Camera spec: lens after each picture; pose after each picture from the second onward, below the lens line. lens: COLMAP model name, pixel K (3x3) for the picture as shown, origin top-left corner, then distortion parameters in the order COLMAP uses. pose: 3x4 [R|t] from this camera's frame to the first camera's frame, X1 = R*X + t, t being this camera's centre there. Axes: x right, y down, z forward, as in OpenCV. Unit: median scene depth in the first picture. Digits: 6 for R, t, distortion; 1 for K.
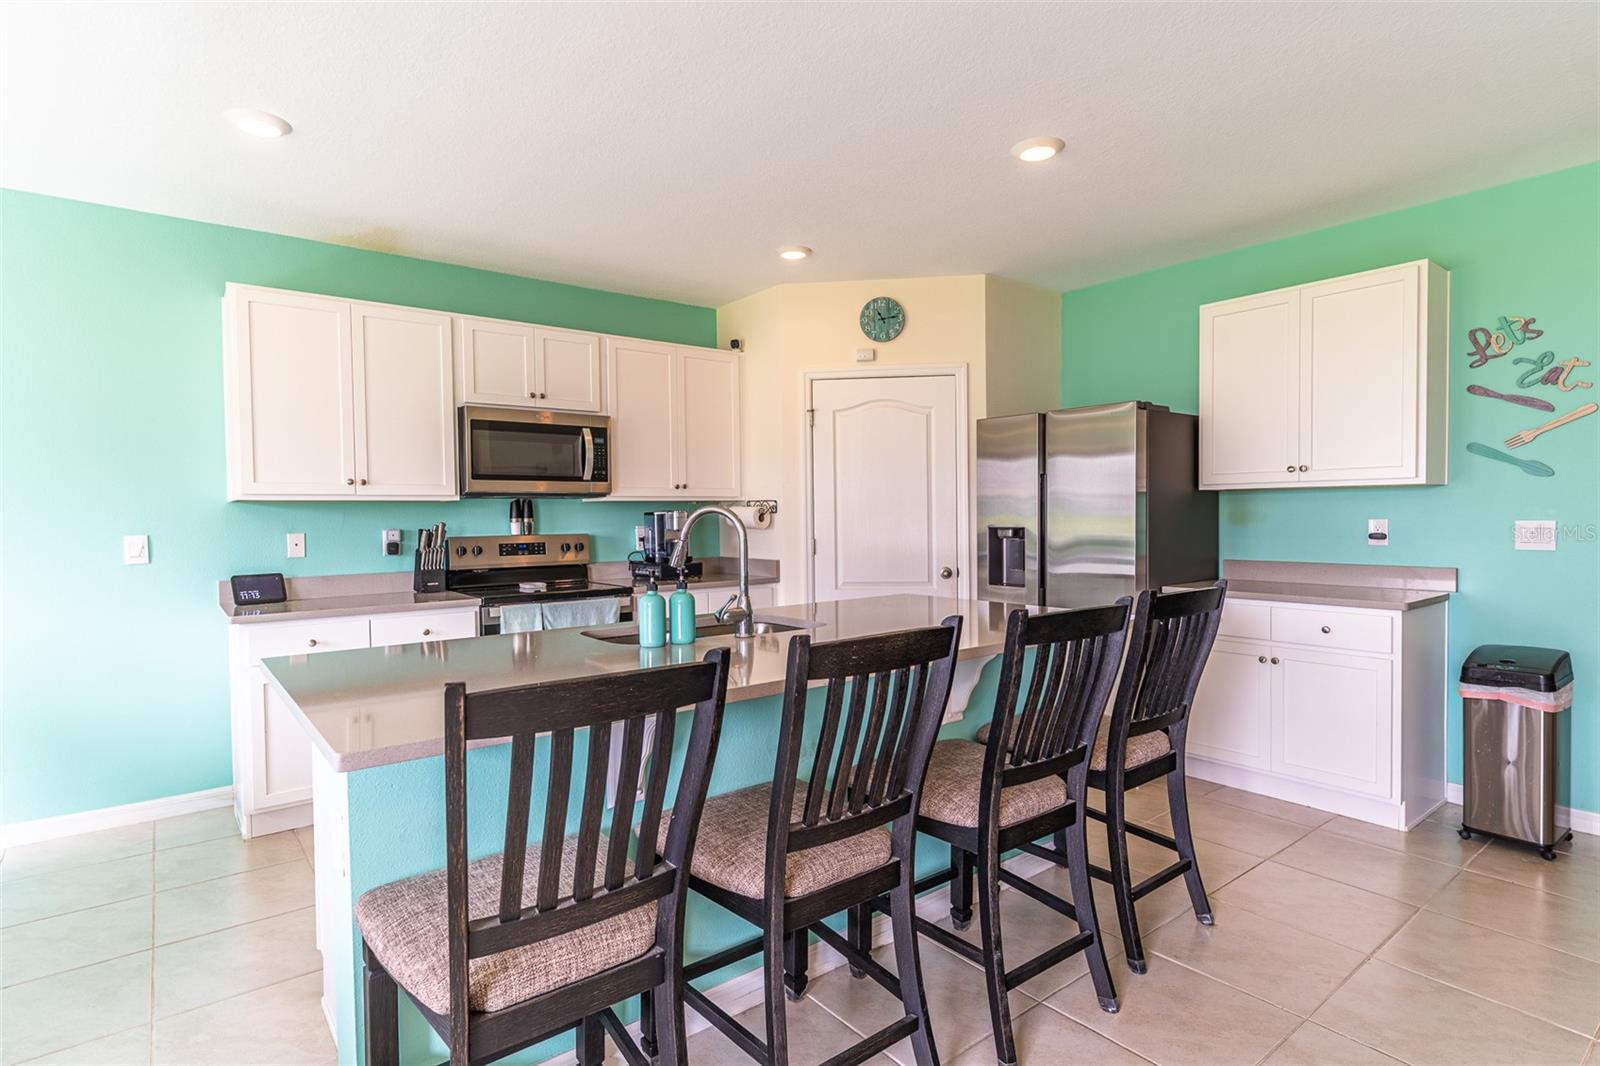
lens RADIAL K [[803.5, 0, 790.8], [0, 803.5, 531.5], [0, 0, 1]] dist [0.000214, 0.000622]
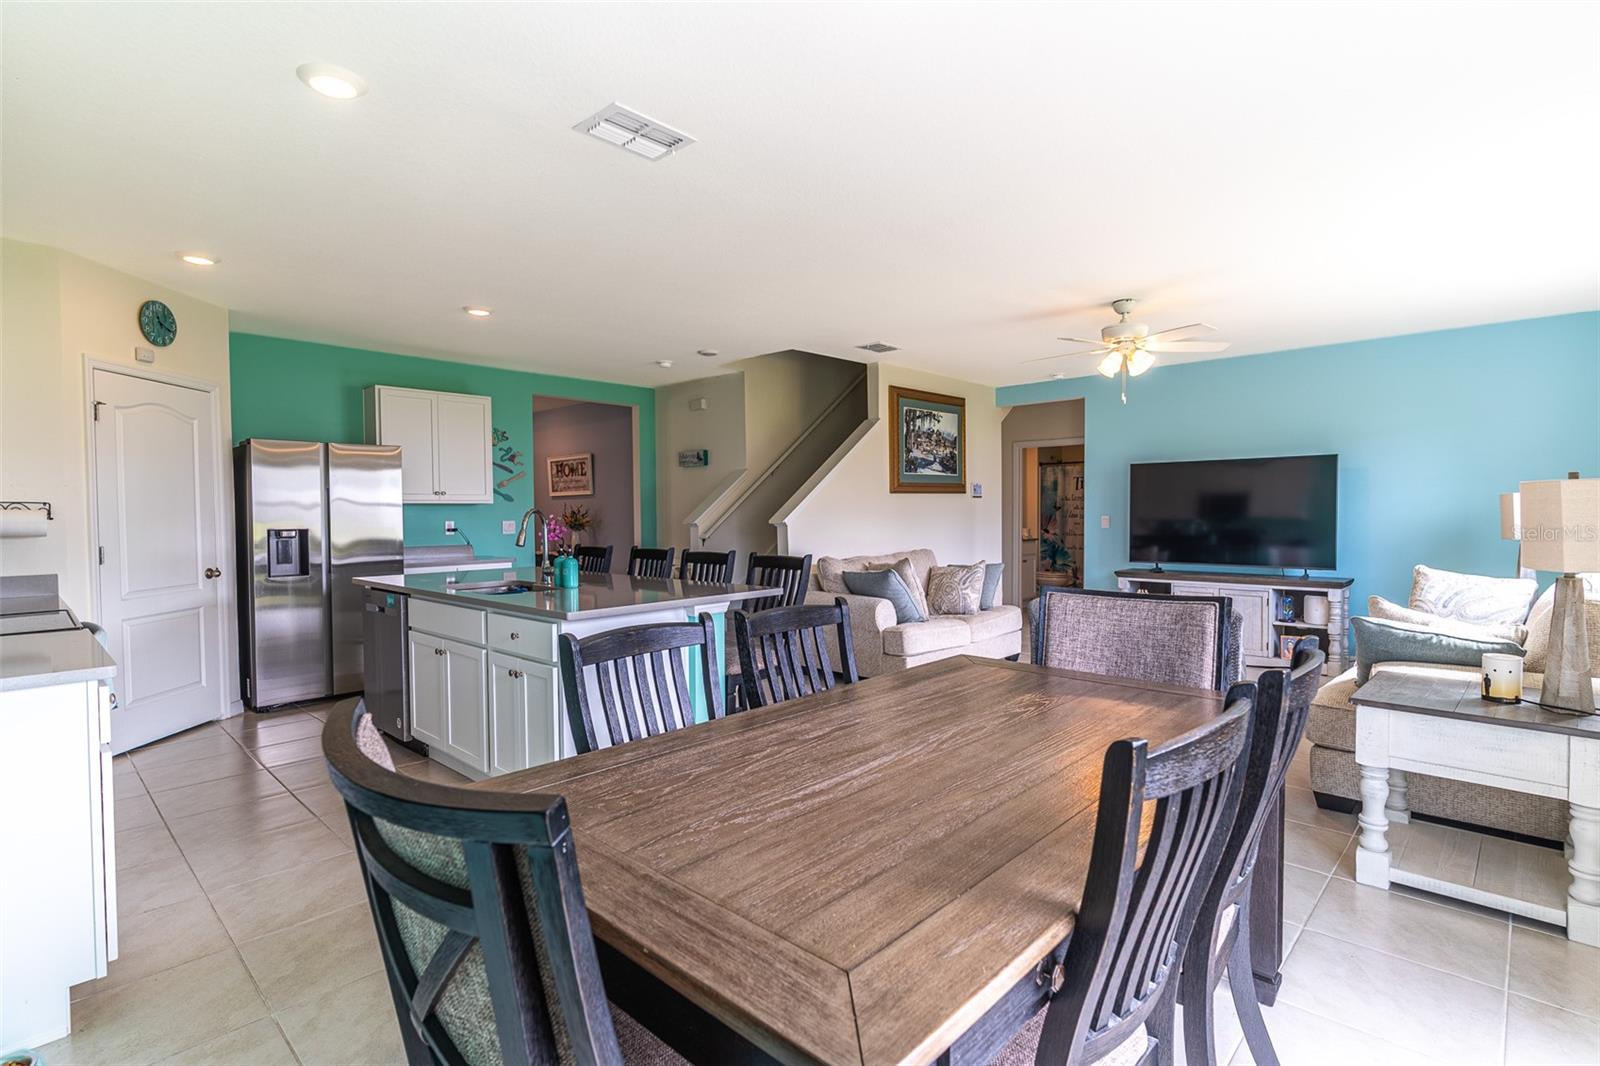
lens RADIAL K [[768.9, 0, 789.3], [0, 768.9, 530.1], [0, 0, 1]] dist [0.004195, -0.000779]
pose [[-0.137283, -0.011398, 0.990466, -1.024261], [0.033855, 0.999296, 0.016192, 0.003289], [-0.989953, 0.035755, -0.136800, 0.397197]]
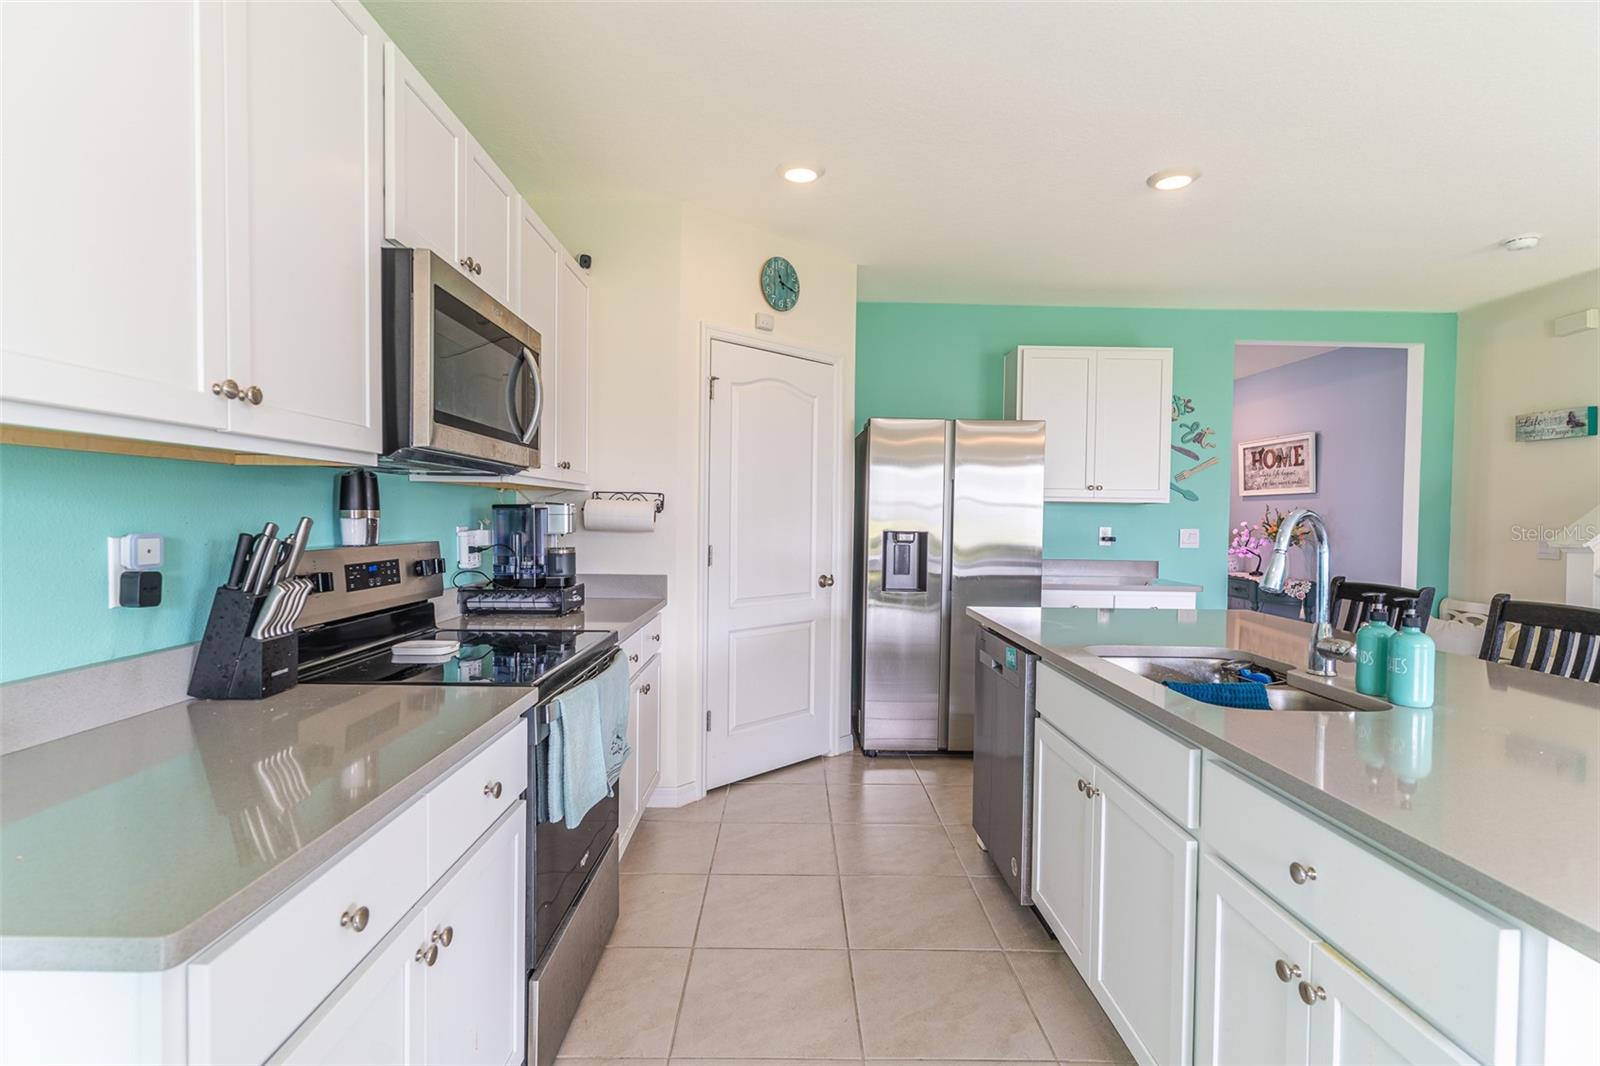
lens RADIAL K [[768.9, 0, 794.0], [0, 768.9, 533.1], [0, 0, 1]] dist [0.004195, -0.000779]
pose [[0.607886, 0.000666, 0.794024, -0.562528], [-0.003141, 0.999994, 0.001565, -0.004266], [-0.794018, -0.003446, 0.607885, 0.540259]]
